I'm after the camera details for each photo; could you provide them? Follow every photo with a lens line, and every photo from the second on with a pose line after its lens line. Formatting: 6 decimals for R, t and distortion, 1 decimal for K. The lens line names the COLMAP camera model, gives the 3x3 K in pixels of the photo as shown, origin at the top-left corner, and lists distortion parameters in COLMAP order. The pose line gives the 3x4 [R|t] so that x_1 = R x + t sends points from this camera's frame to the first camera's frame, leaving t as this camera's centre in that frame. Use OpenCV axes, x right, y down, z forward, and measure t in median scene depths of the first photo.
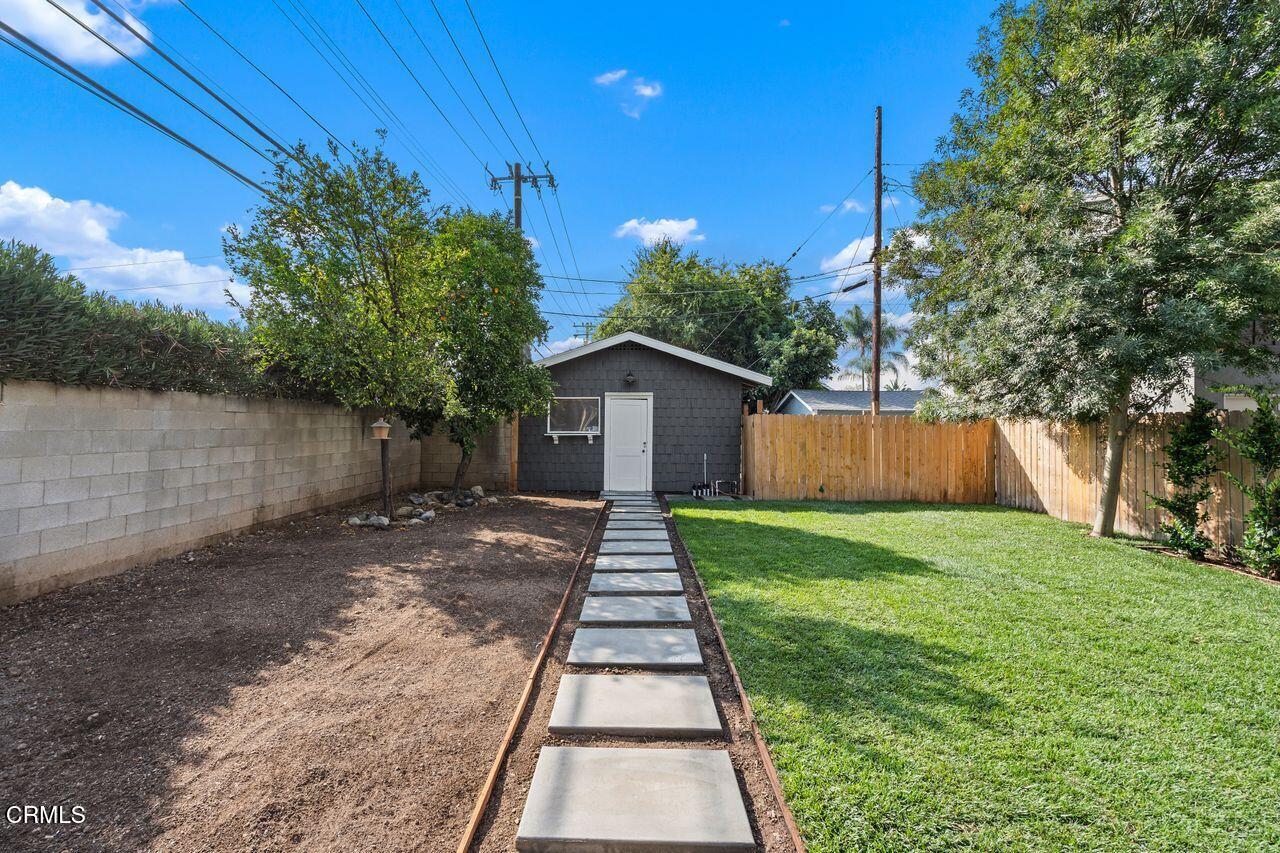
lens RADIAL K [[583.1, 0, 636.3], [0, 583.1, 424.4], [0, 0, 1]] dist [-0.001310, 0.000259]
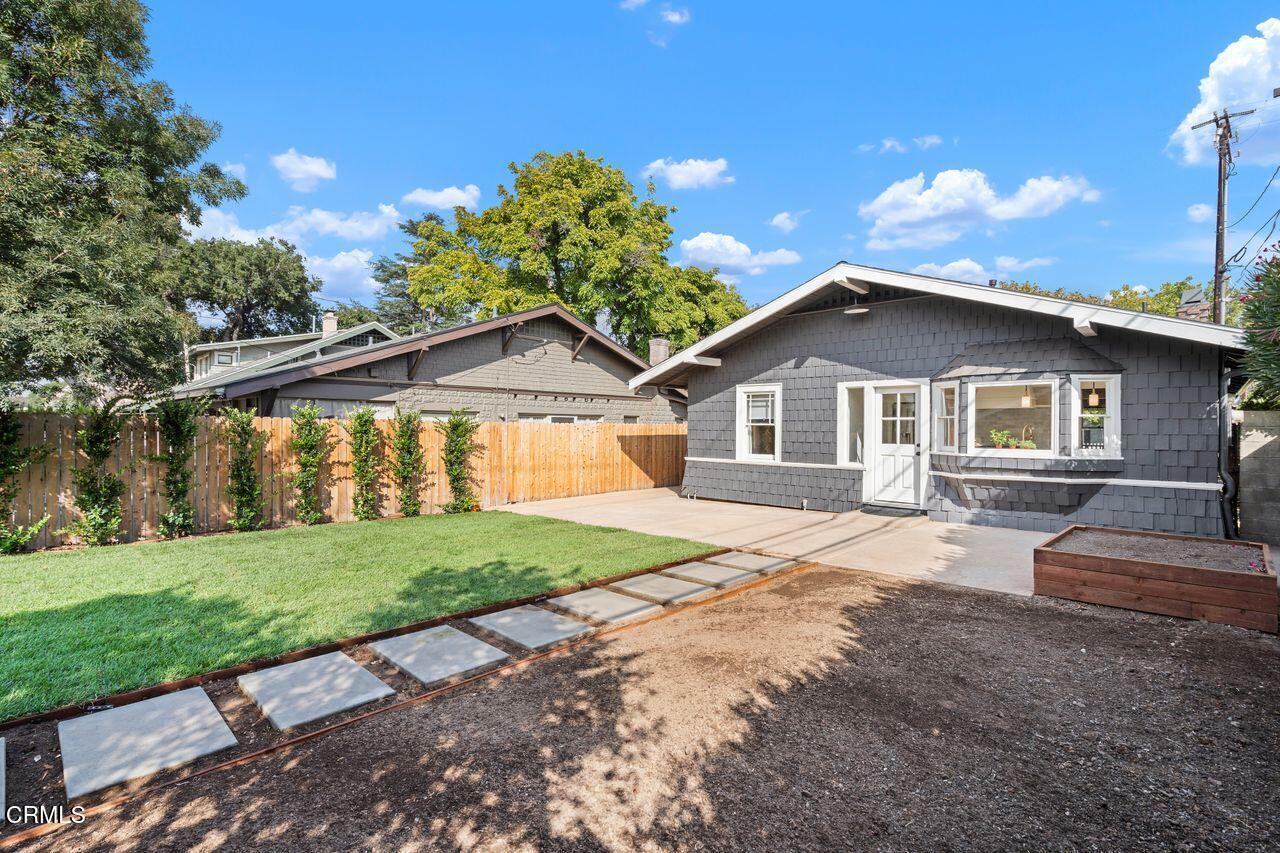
lens RADIAL K [[583.1, 0, 636.3], [0, 583.1, 424.4], [0, 0, 1]] dist [-0.001310, 0.000259]
pose [[-0.723087, -0.009906, 0.690686, -0.930290], [-0.012878, 0.999917, 0.000860, -0.026432], [-0.690637, -0.008273, -0.723155, 1.664205]]
